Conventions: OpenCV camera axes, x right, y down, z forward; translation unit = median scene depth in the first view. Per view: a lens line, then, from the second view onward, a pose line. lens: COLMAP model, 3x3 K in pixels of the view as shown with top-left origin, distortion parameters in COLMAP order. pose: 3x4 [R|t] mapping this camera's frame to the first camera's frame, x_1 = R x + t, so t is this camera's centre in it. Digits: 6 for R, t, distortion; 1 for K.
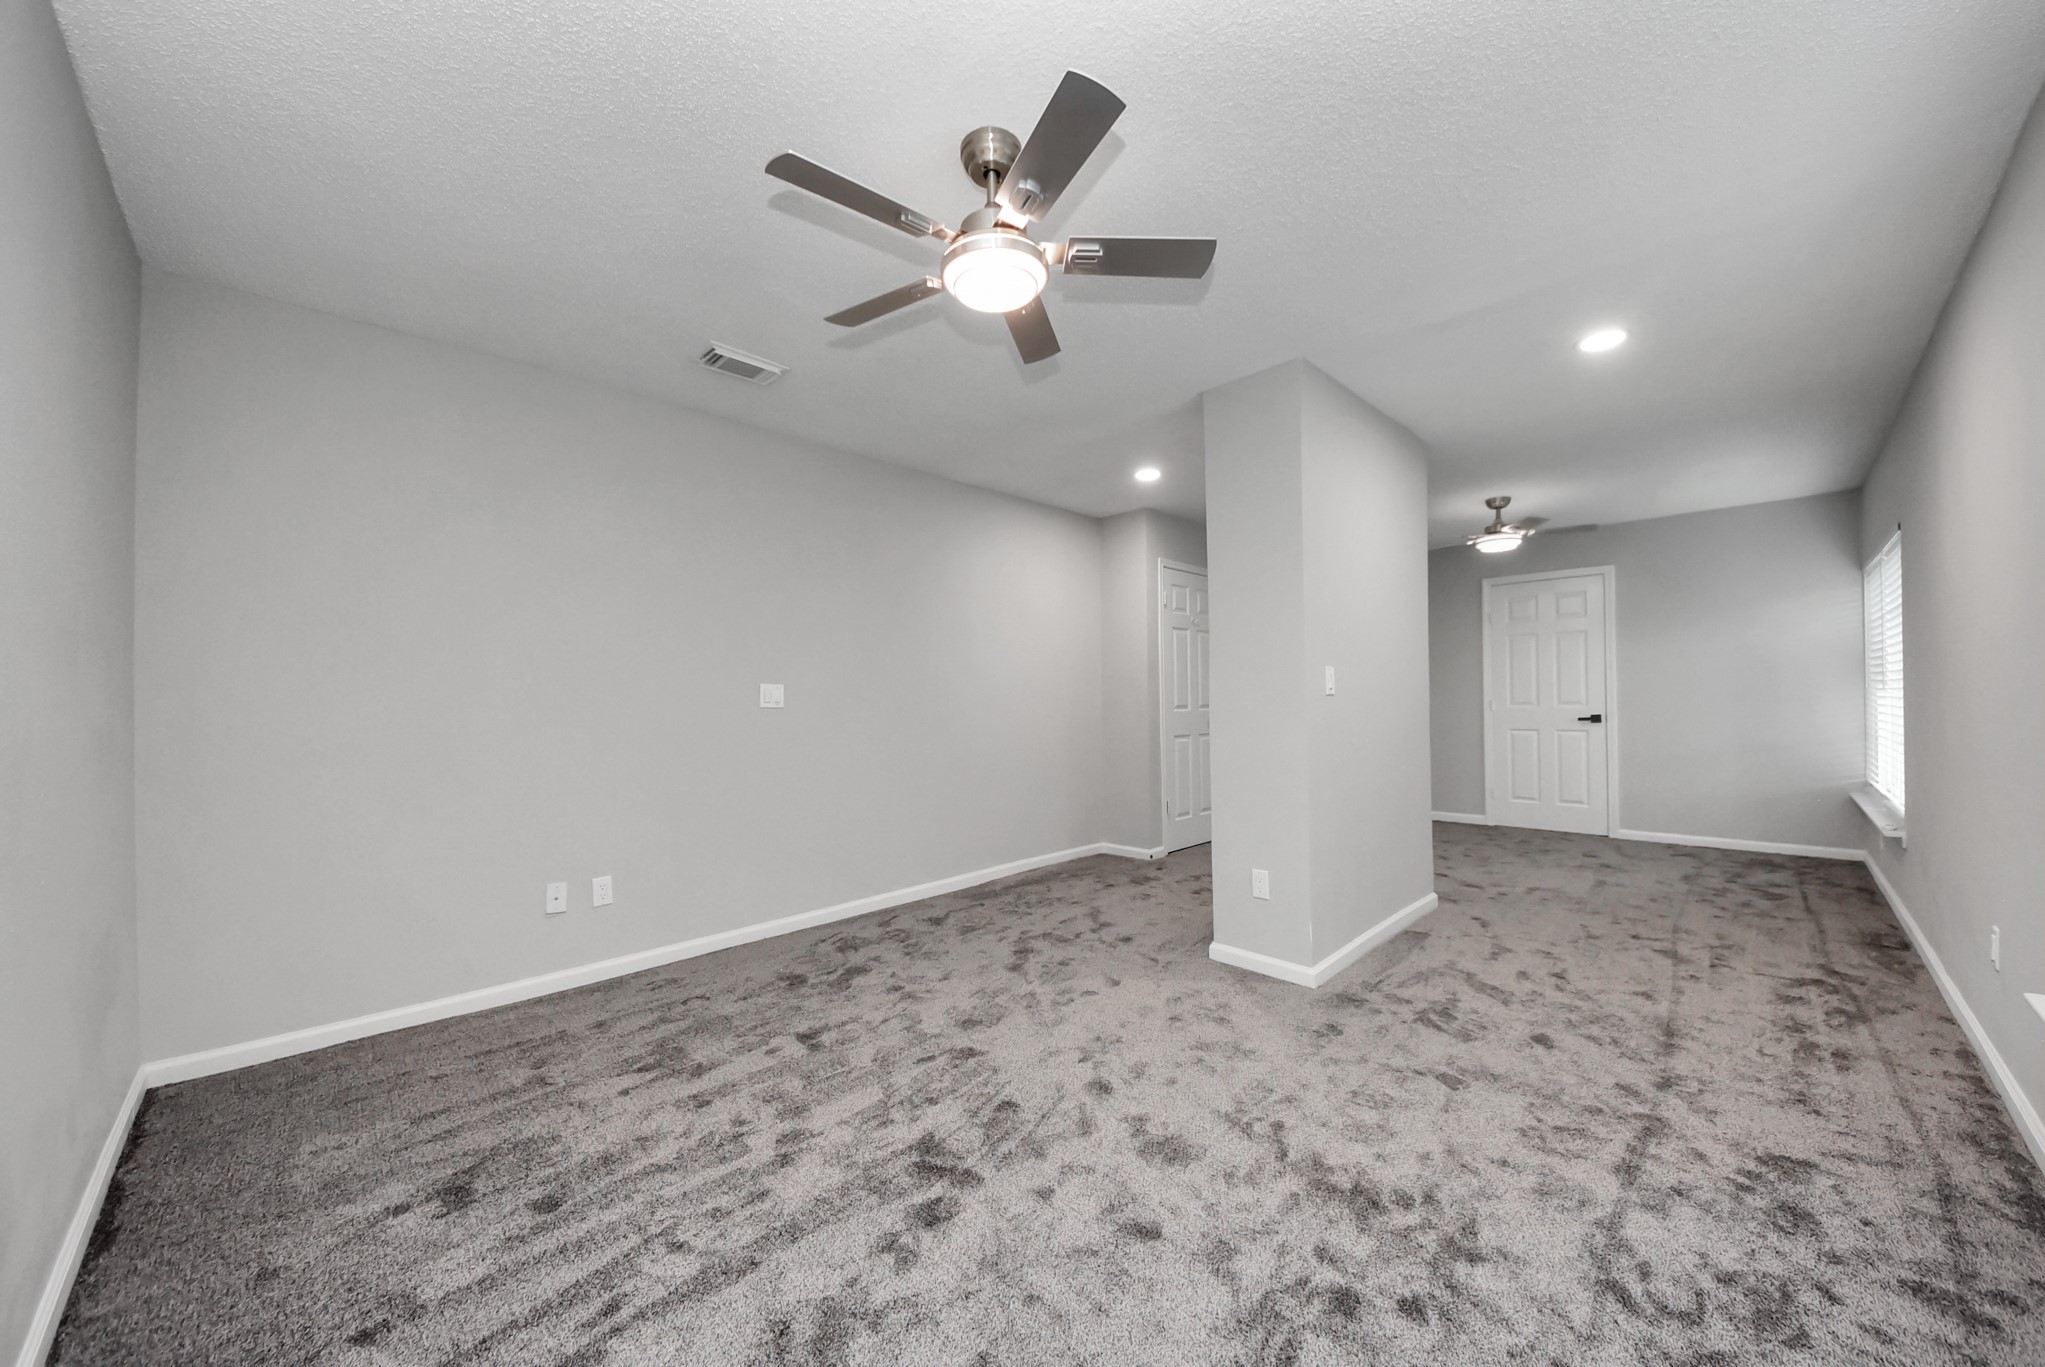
lens RADIAL K [[733.9, 0, 1037.2], [0, 733.9, 693.3], [0, 0, 1]] dist [0.038156, -0.019951]
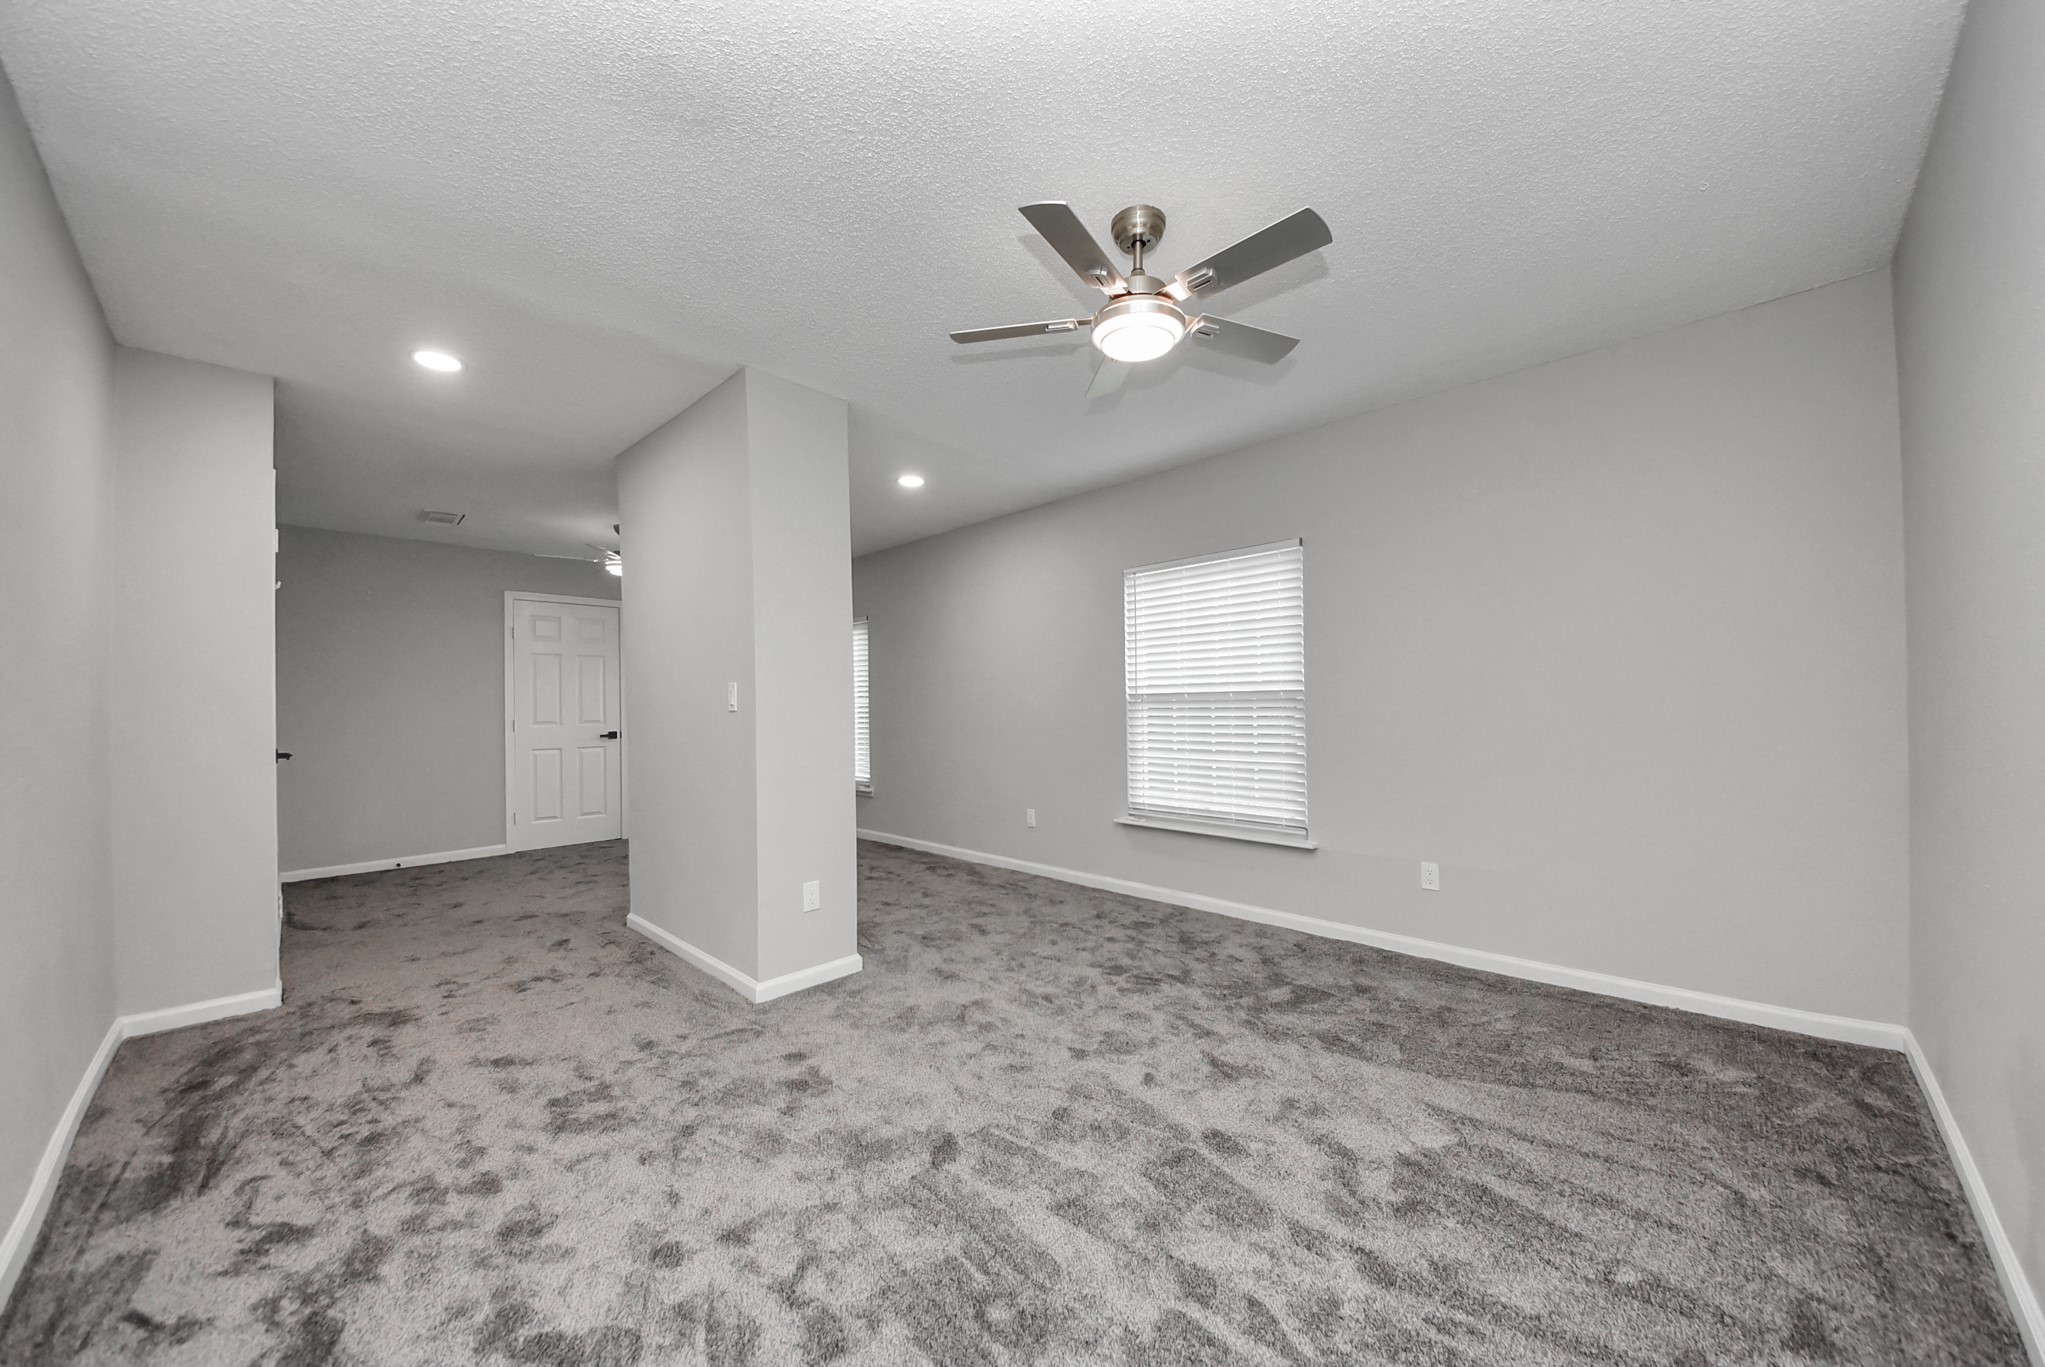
lens RADIAL K [[733.9, 0, 1037.2], [0, 733.9, 693.3], [0, 0, 1]] dist [0.038156, -0.019951]
pose [[-0.019752, 0.030272, 0.999347, -0.658625], [0.006198, 0.999526, -0.030155, 0.014530], [-0.999786, 0.005598, -0.019931, 0.659532]]
